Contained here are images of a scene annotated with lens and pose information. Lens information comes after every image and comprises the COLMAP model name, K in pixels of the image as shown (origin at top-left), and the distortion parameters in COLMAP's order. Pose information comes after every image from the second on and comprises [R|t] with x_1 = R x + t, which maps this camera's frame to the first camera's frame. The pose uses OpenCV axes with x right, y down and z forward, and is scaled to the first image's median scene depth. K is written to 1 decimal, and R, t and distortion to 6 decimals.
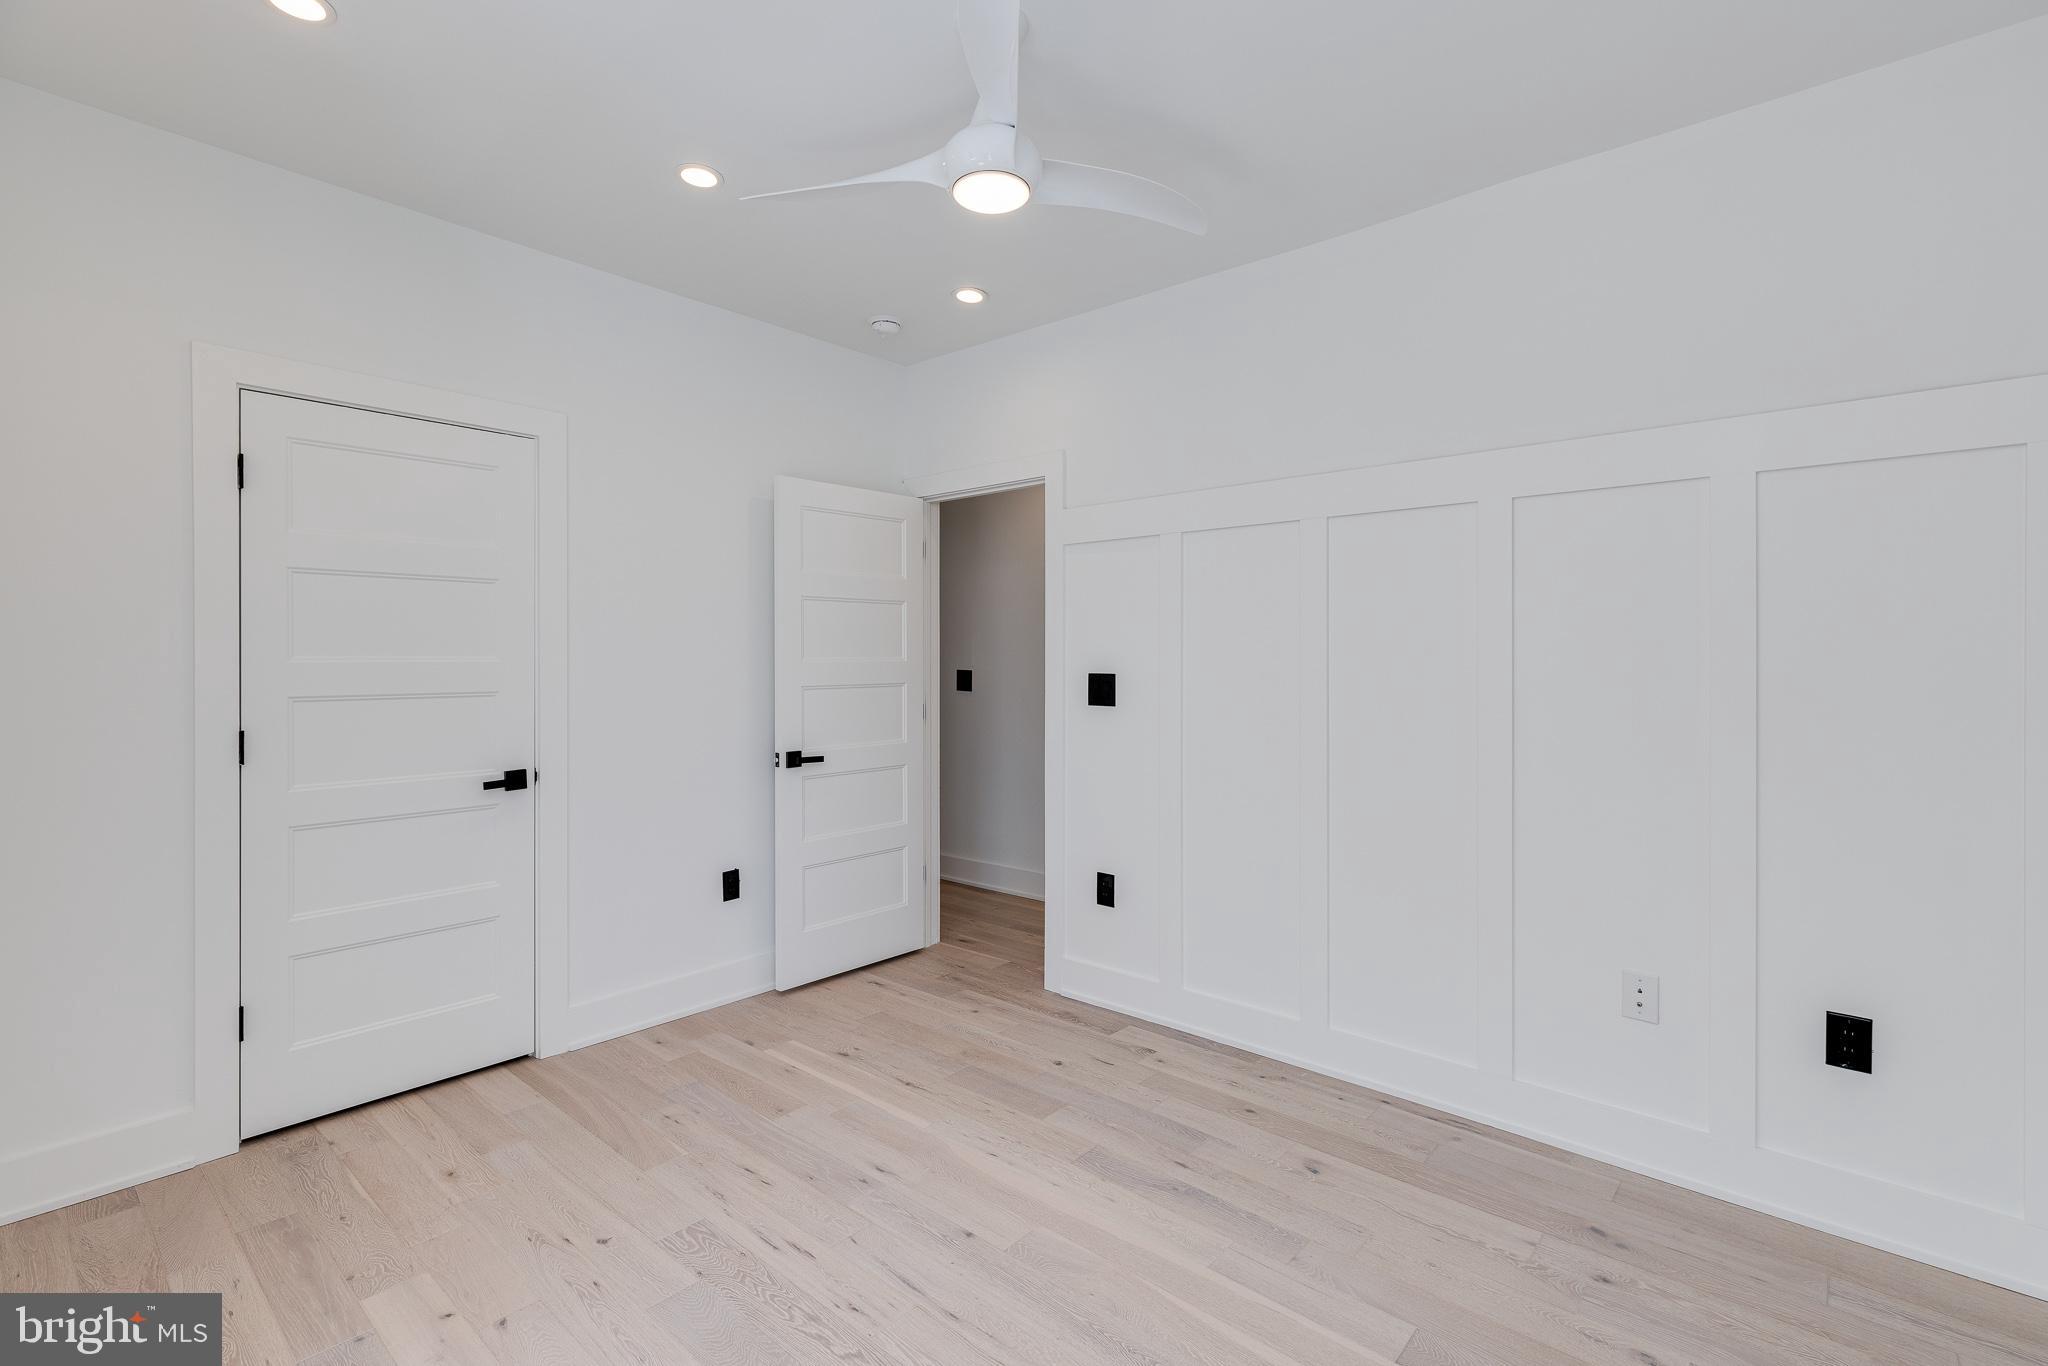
lens RADIAL K [[926.5, 0, 1035.5], [0, 926.5, 671.2], [0, 0, 1]] dist [0.003518, -0.001086]
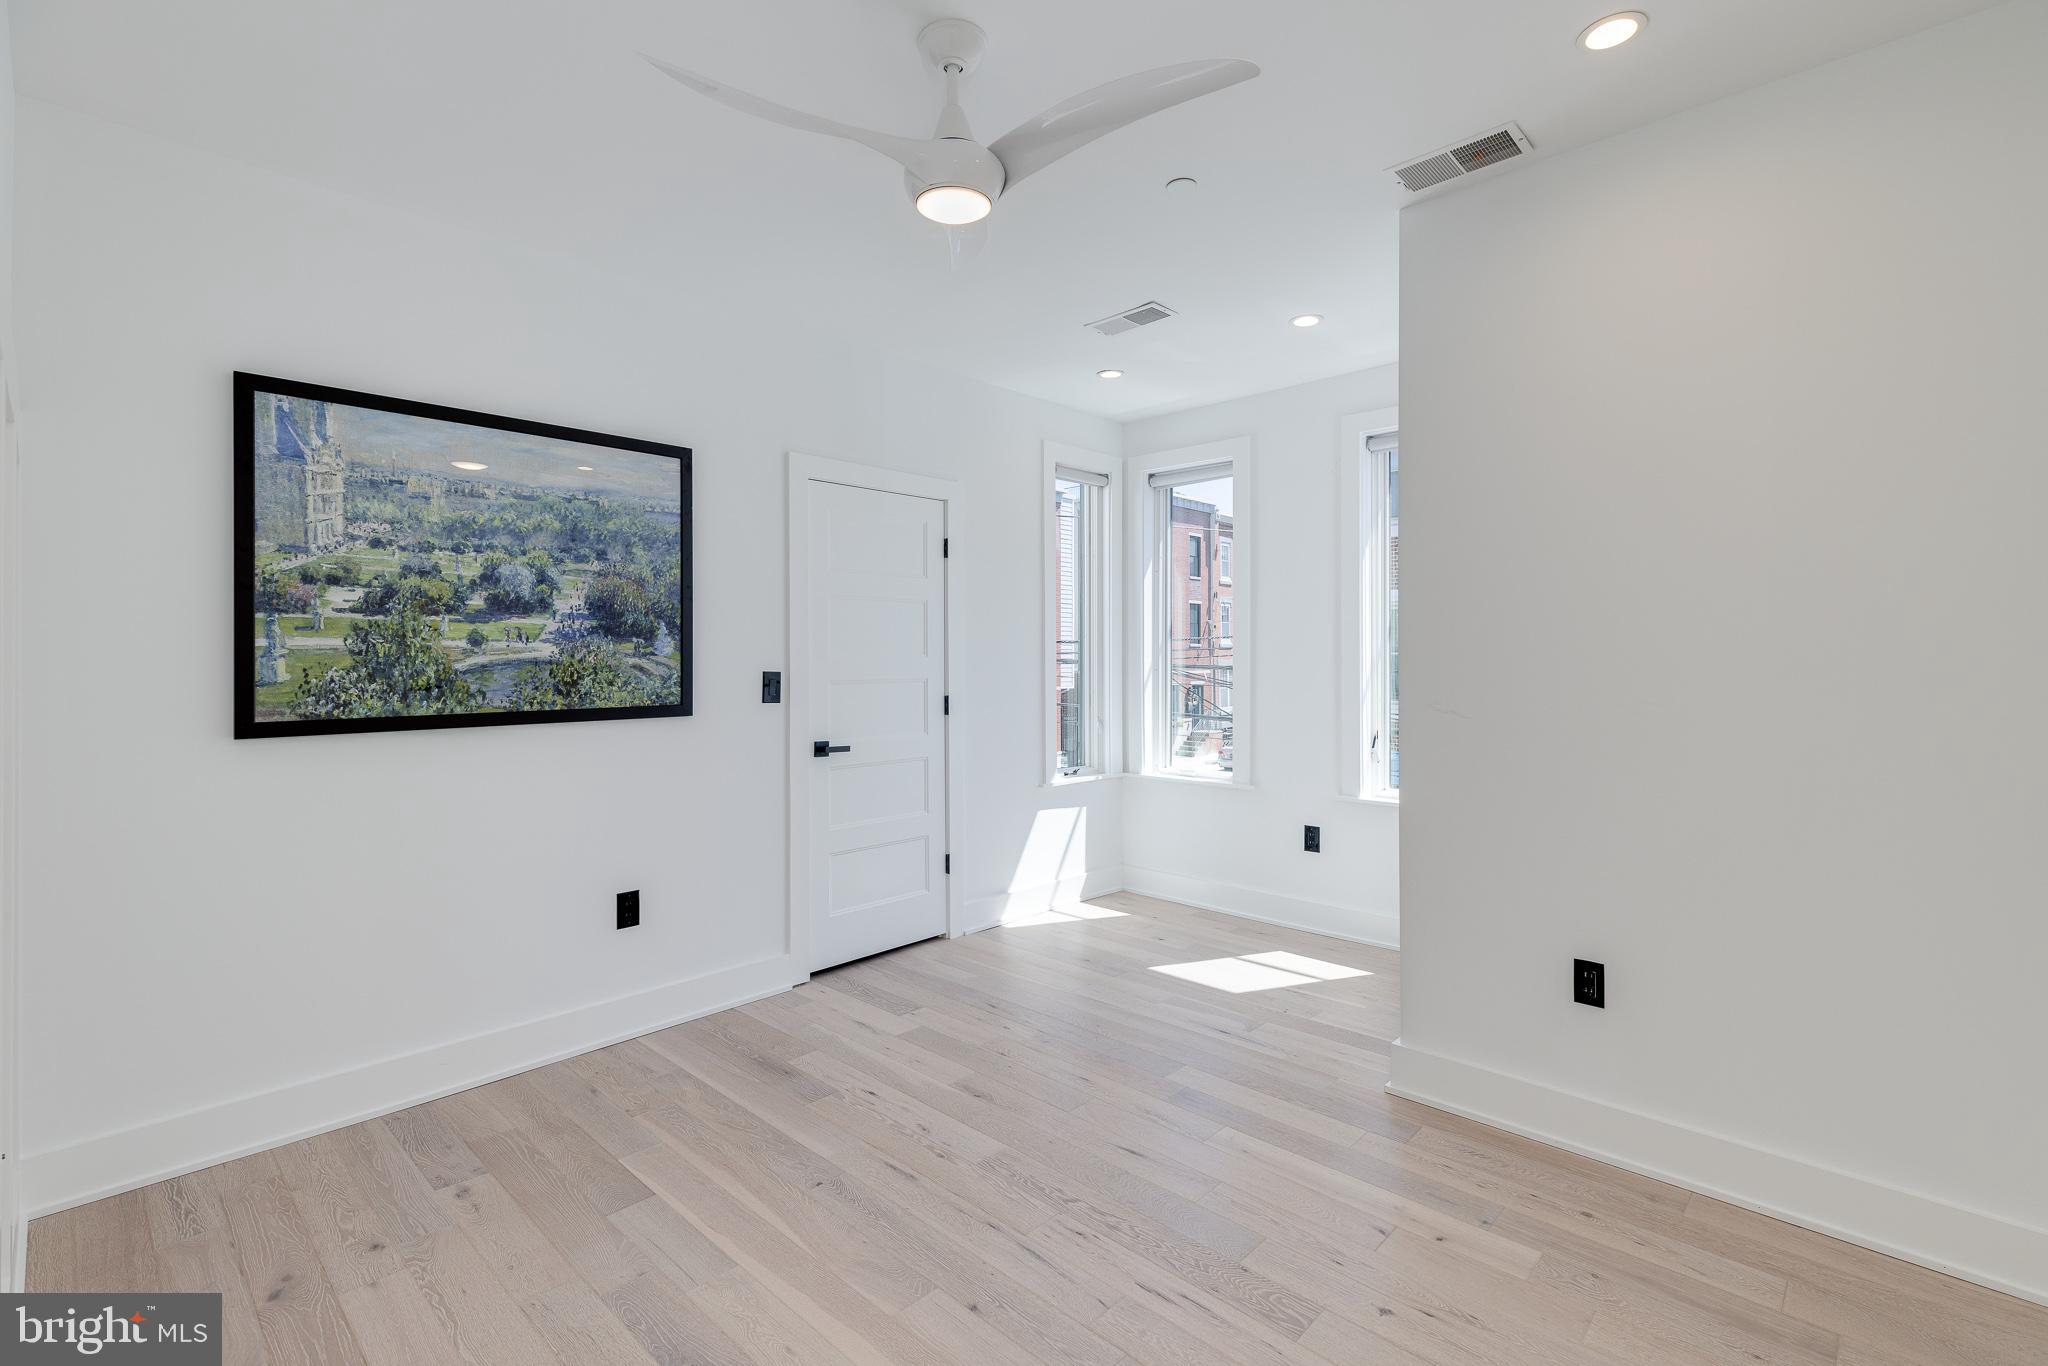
lens RADIAL K [[926.5, 0, 1023.6], [0, 926.5, 666.9], [0, 0, 1]] dist [0.003518, -0.001086]
pose [[-0.998110, 0.001013, 0.061443, -0.157790], [0.002127, 0.999834, 0.018069, -0.016260], [-0.061414, 0.018166, -0.997947, 1.692613]]
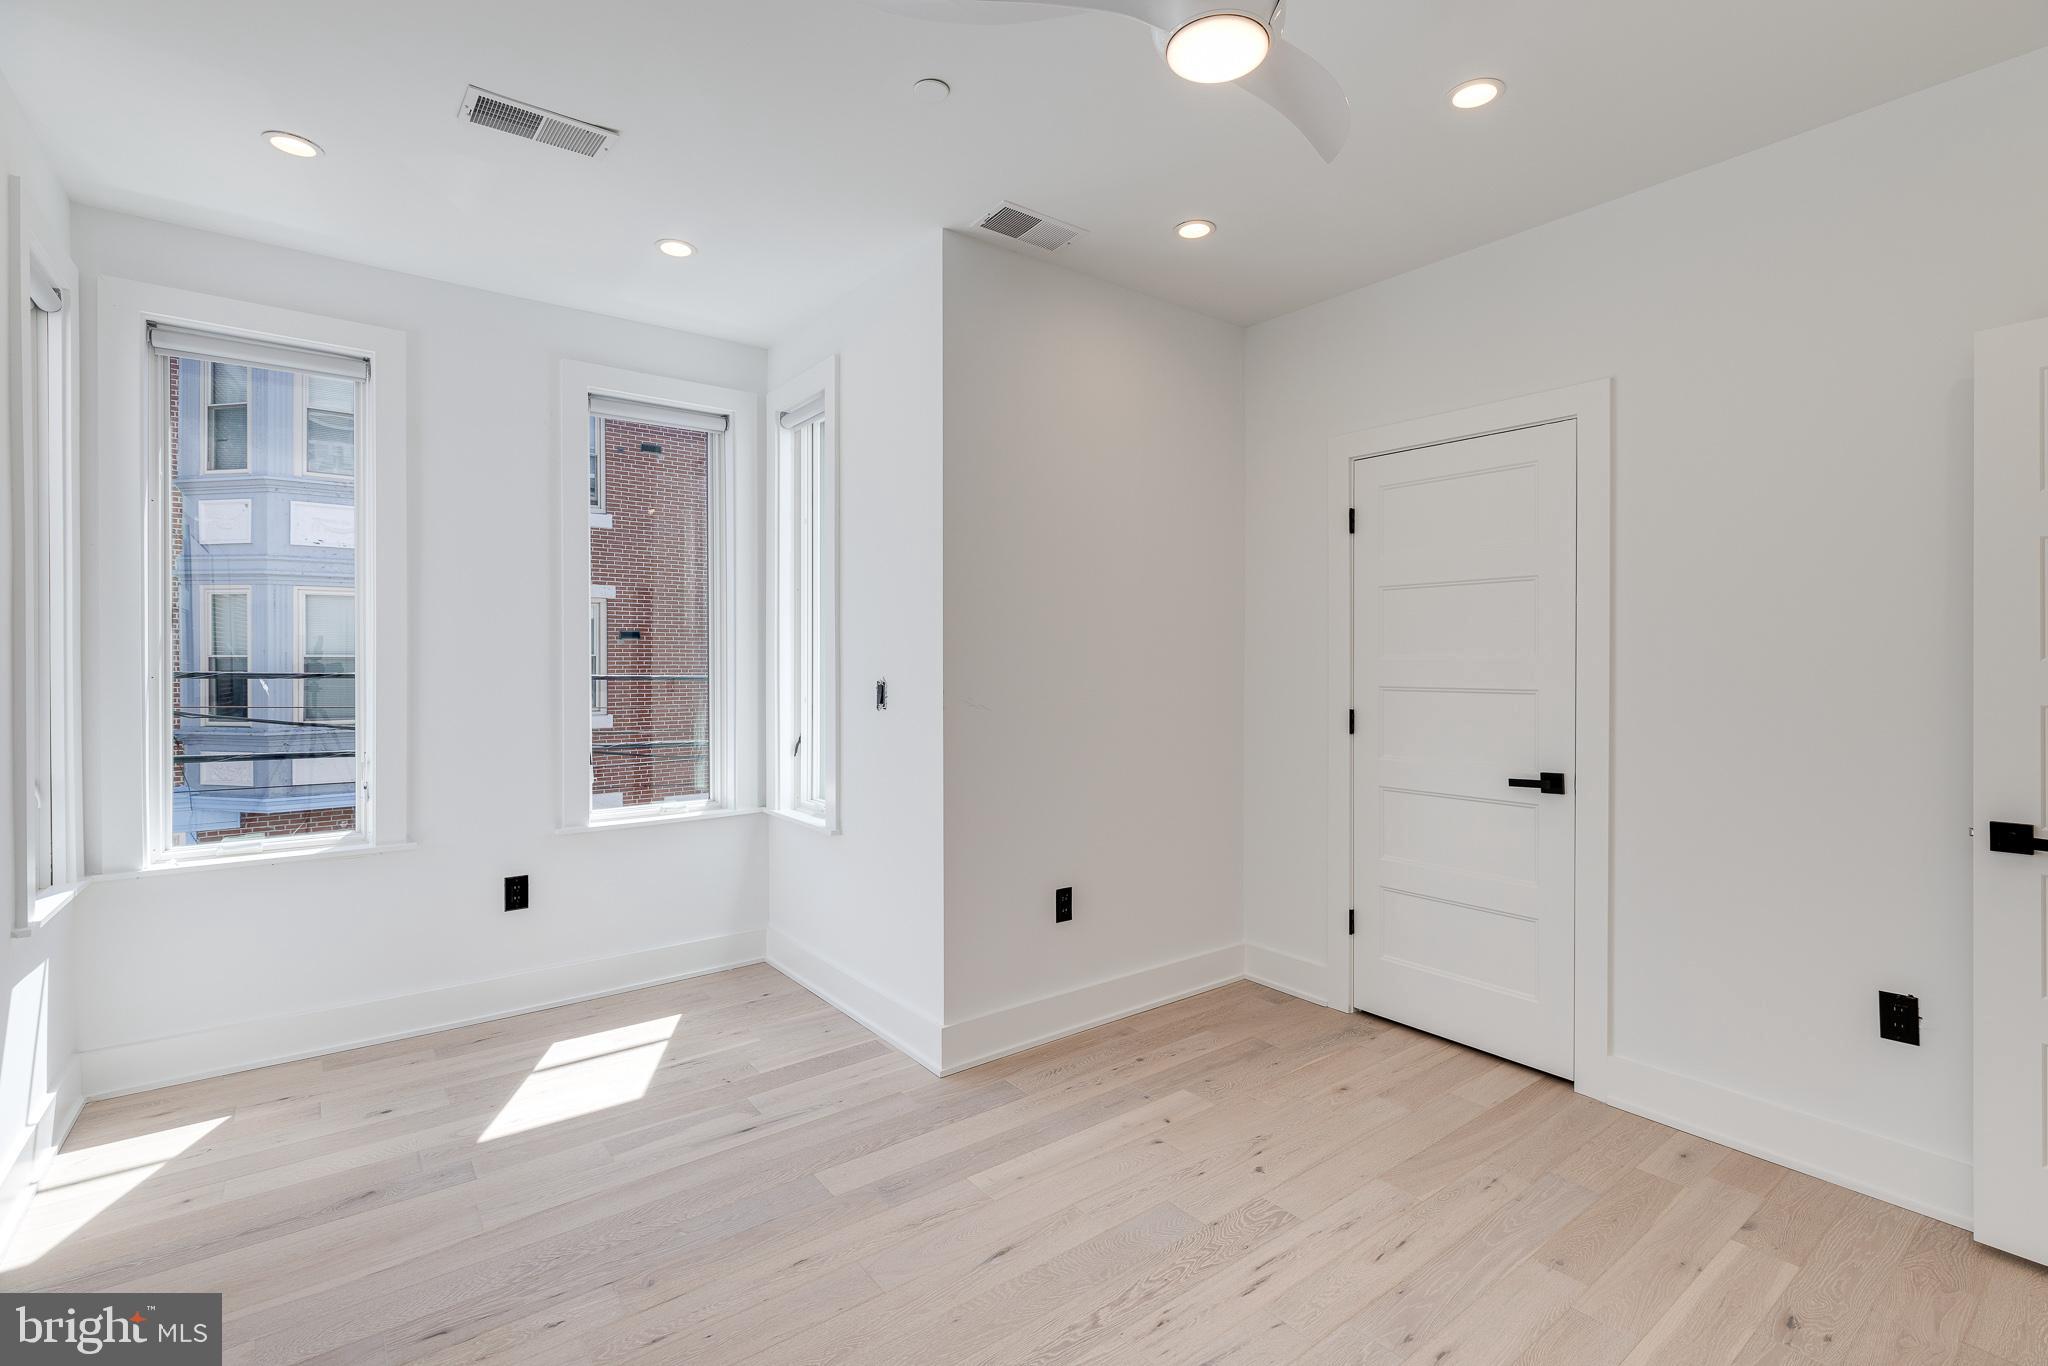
lens RADIAL K [[926.5, 0, 1005.2], [0, 926.5, 674.5], [0, 0, 1]] dist [0.003518, -0.001086]
pose [[-0.216008, 0.015440, -0.976270, 0.623853], [-0.010816, 0.999776, 0.018205, -0.007303], [0.976332, 0.014492, -0.215792, 0.833036]]
